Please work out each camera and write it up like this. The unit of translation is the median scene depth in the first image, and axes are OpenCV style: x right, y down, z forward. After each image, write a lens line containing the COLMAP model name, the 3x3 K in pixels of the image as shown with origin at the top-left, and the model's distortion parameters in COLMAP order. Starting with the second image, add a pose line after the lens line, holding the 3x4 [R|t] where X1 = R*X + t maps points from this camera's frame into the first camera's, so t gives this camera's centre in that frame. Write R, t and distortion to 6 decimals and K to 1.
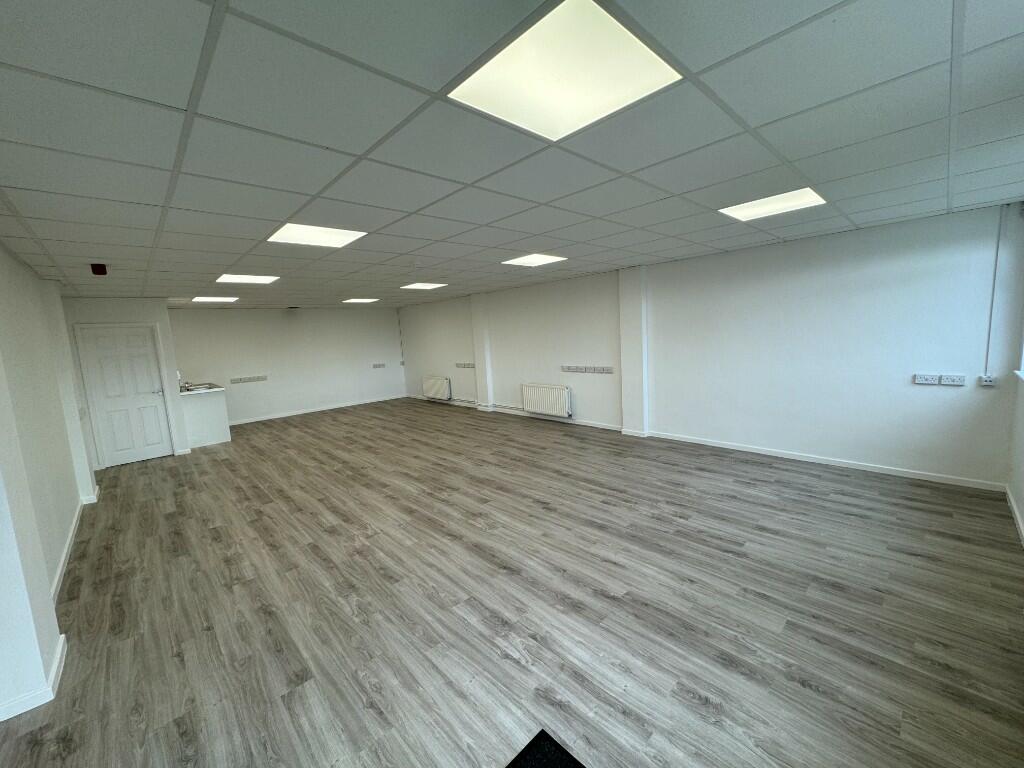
lens RADIAL K [[407.9, 0, 511.4], [0, 407.9, 381.7], [0, 0, 1]] dist [0.000214, -0.000047]
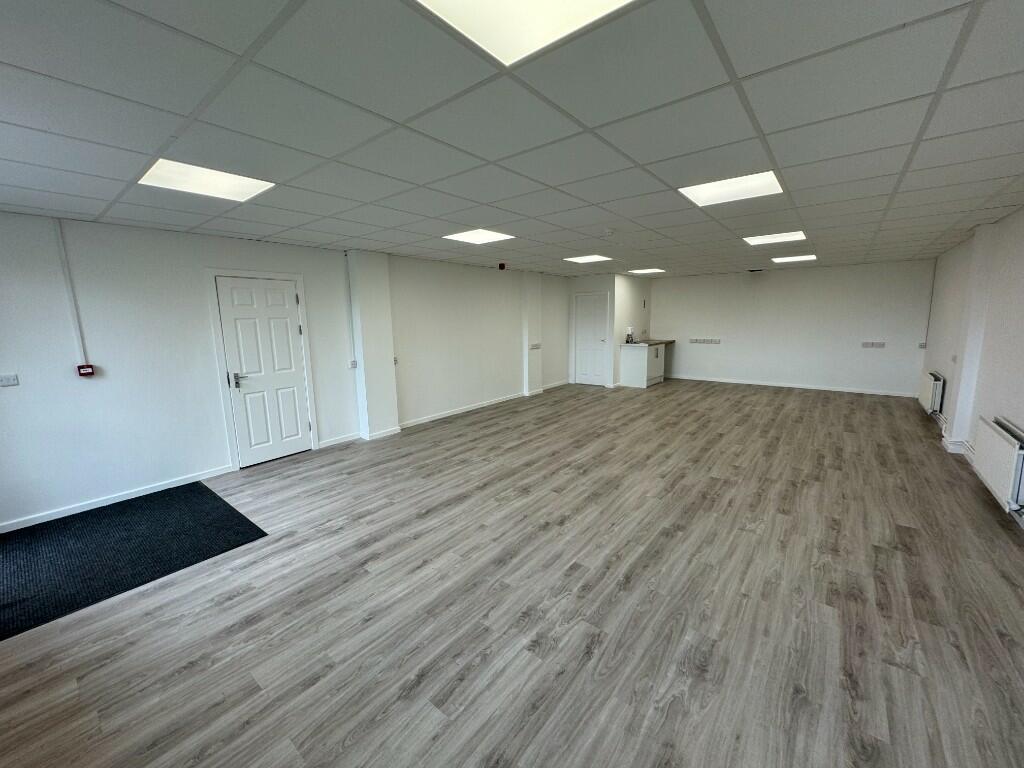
lens RADIAL K [[407.9, 0, 512.2], [0, 407.9, 381.5], [0, 0, 1]] dist [0.000214, -0.000047]
pose [[0.133564, 0.210130, -0.968507, 0.872733], [-0.109273, 0.974427, 0.196345, -0.140263], [0.984997, 0.079607, 0.153110, 0.821723]]
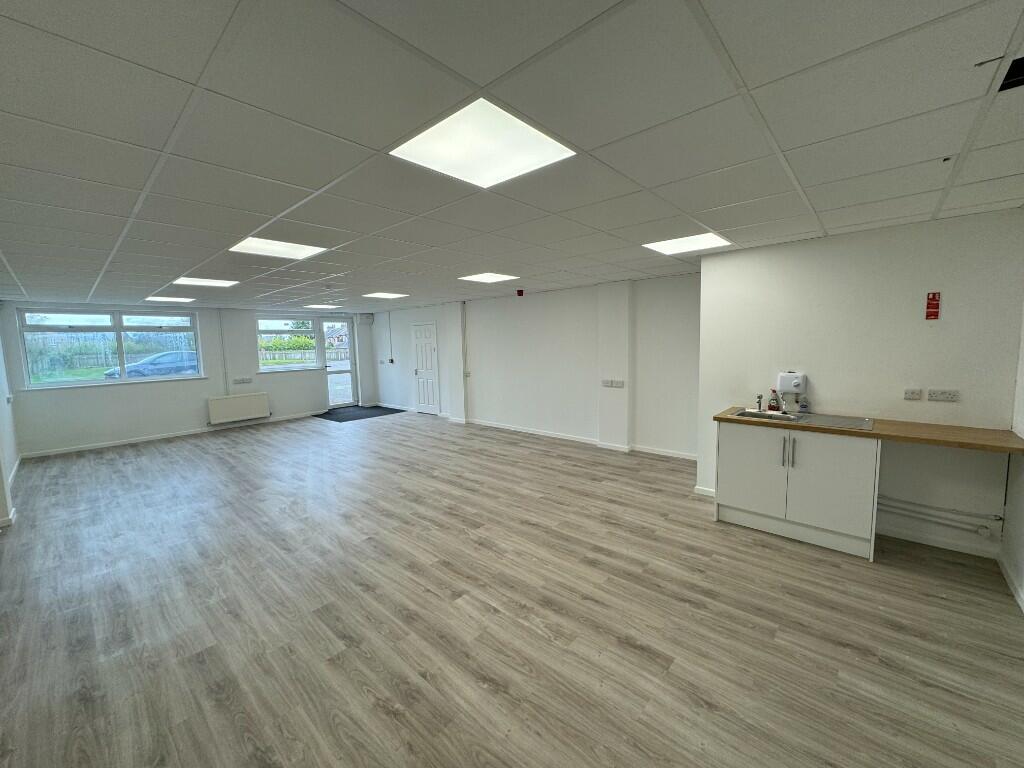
lens RADIAL K [[407.9, 0, 512.5], [0, 407.9, 384.6], [0, 0, 1]] dist [0.000214, -0.000047]
pose [[-0.994103, 0.083379, -0.069330, -0.828020], [0.065620, 0.971559, 0.227525, -0.297959], [0.086329, 0.221634, -0.971301, 2.838815]]
